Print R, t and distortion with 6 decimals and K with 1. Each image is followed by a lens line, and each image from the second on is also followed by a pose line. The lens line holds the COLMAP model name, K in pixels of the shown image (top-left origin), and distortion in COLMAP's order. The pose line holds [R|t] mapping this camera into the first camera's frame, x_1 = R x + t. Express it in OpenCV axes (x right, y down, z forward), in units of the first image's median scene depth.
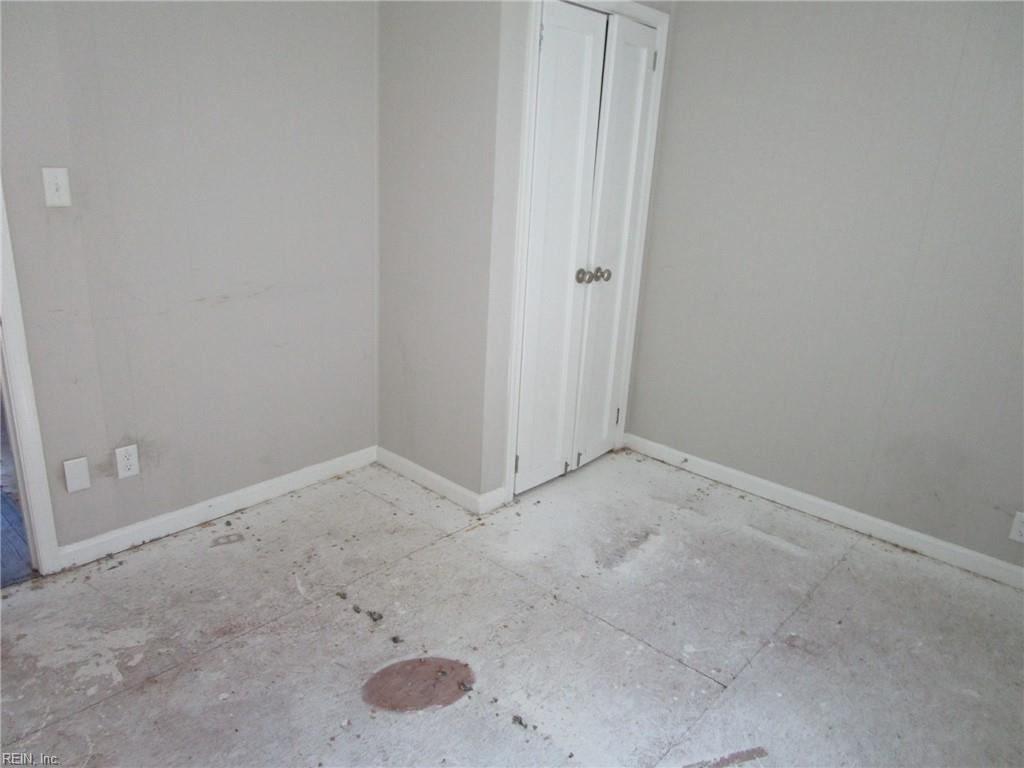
lens RADIAL K [[740.5, 0, 515.7], [0, 740.5, 380.9], [0, 0, 1]] dist [-0.021480, 0.002020]
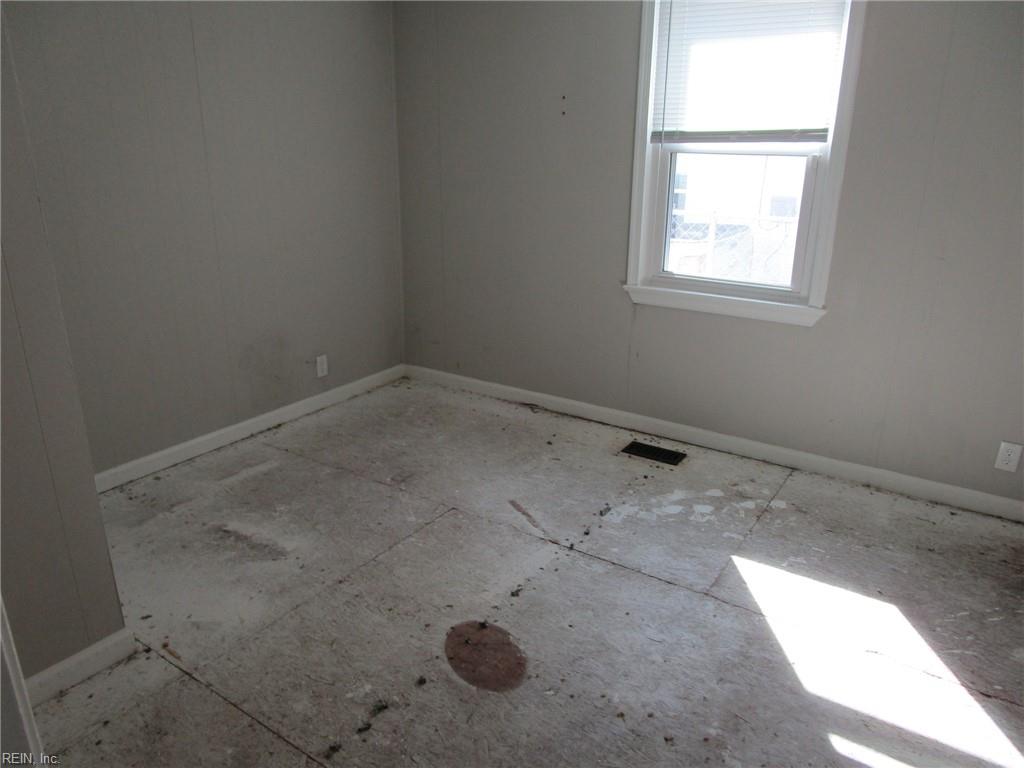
lens RADIAL K [[740.5, 0, 518.8], [0, 740.5, 387.3], [0, 0, 1]] dist [-0.021480, 0.002020]
pose [[-0.143286, -0.371550, 0.917289, -0.785640], [0.285483, 0.871938, 0.397774, -0.253720], [-0.947612, 0.318866, -0.018865, 0.721664]]
